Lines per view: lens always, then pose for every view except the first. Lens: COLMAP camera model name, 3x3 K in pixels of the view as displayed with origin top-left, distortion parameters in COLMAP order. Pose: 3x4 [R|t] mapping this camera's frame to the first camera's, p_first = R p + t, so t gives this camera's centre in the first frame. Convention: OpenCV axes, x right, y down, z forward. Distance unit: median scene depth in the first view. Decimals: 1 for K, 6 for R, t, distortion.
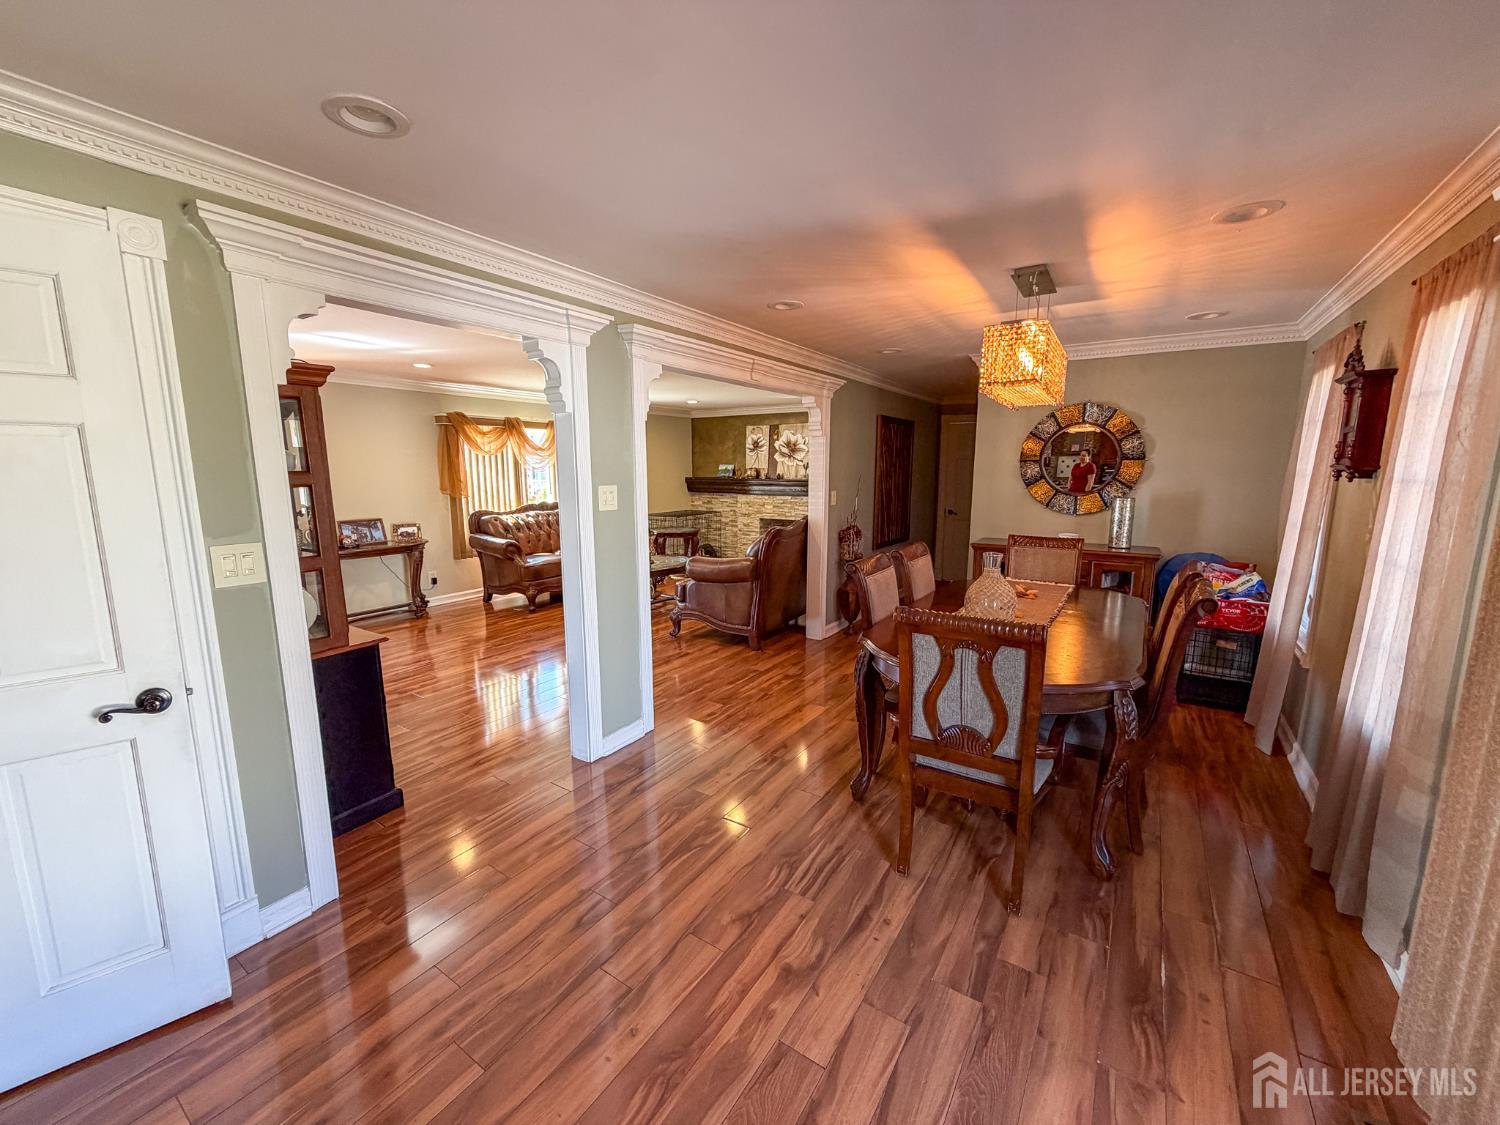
lens RADIAL K [[598.8, 0, 744.4], [0, 598.8, 571.3], [0, 0, 1]] dist [-0.000409, -0.000607]
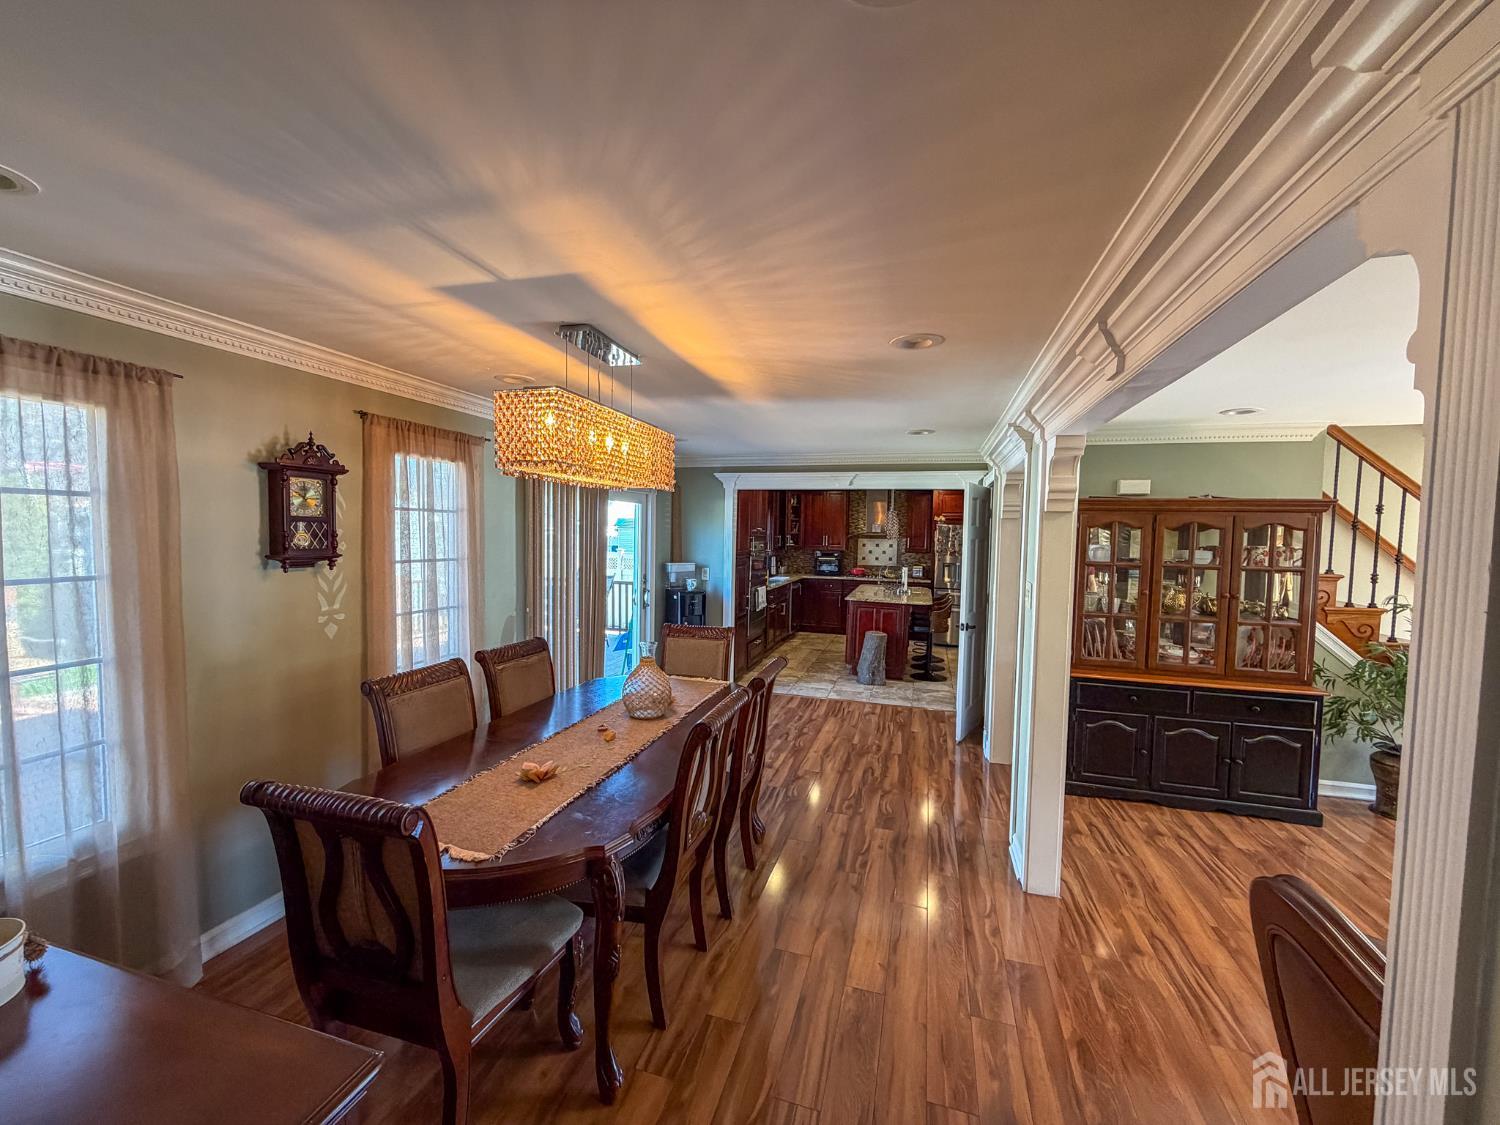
lens RADIAL K [[598.8, 0, 746.8], [0, 598.8, 563.3], [0, 0, 1]] dist [-0.000409, -0.000607]
pose [[-0.956240, -0.000210, -0.292585, 0.511138], [-0.068102, 0.972694, 0.221875, -0.369049], [0.284549, 0.232091, -0.930143, 1.804797]]
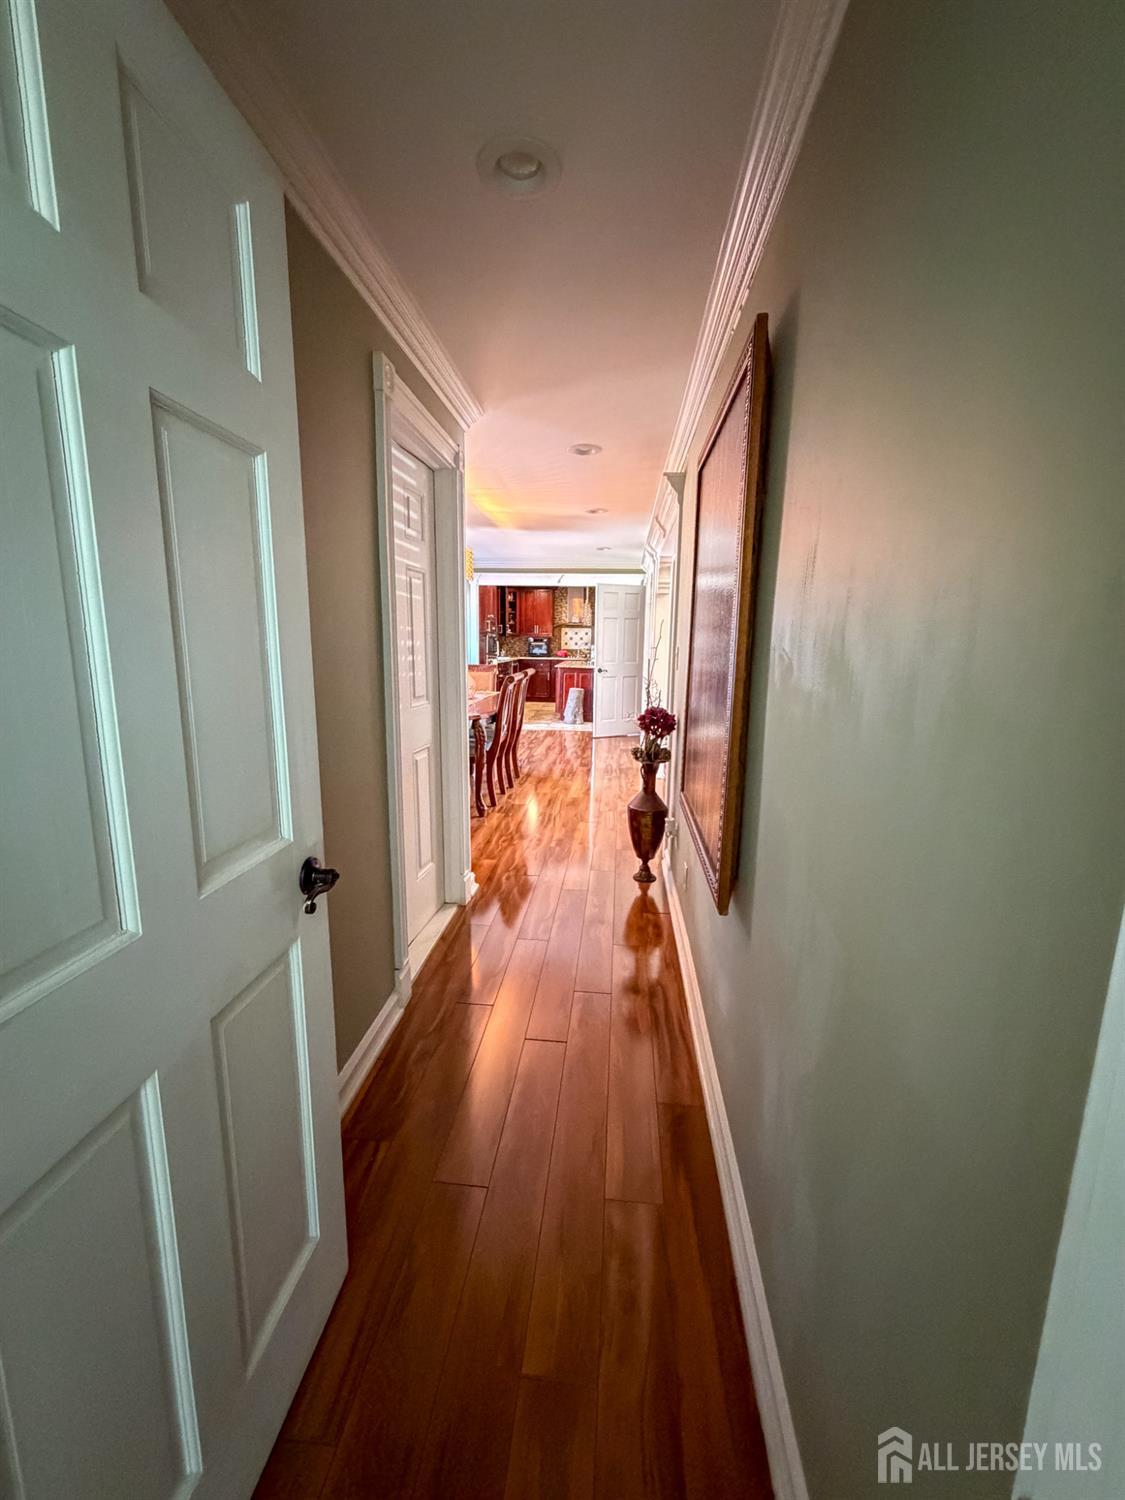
lens RADIAL K [[598.8, 0, 568.2], [0, 598.8, 743.9], [0, 0, 1]] dist [-0.000409, -0.000607]
pose [[-0.879187, 0.077842, -0.470076, 0.957221], [-0.090731, 0.941163, 0.325547, -0.416175], [0.467759, 0.328867, -0.820395, 2.617518]]
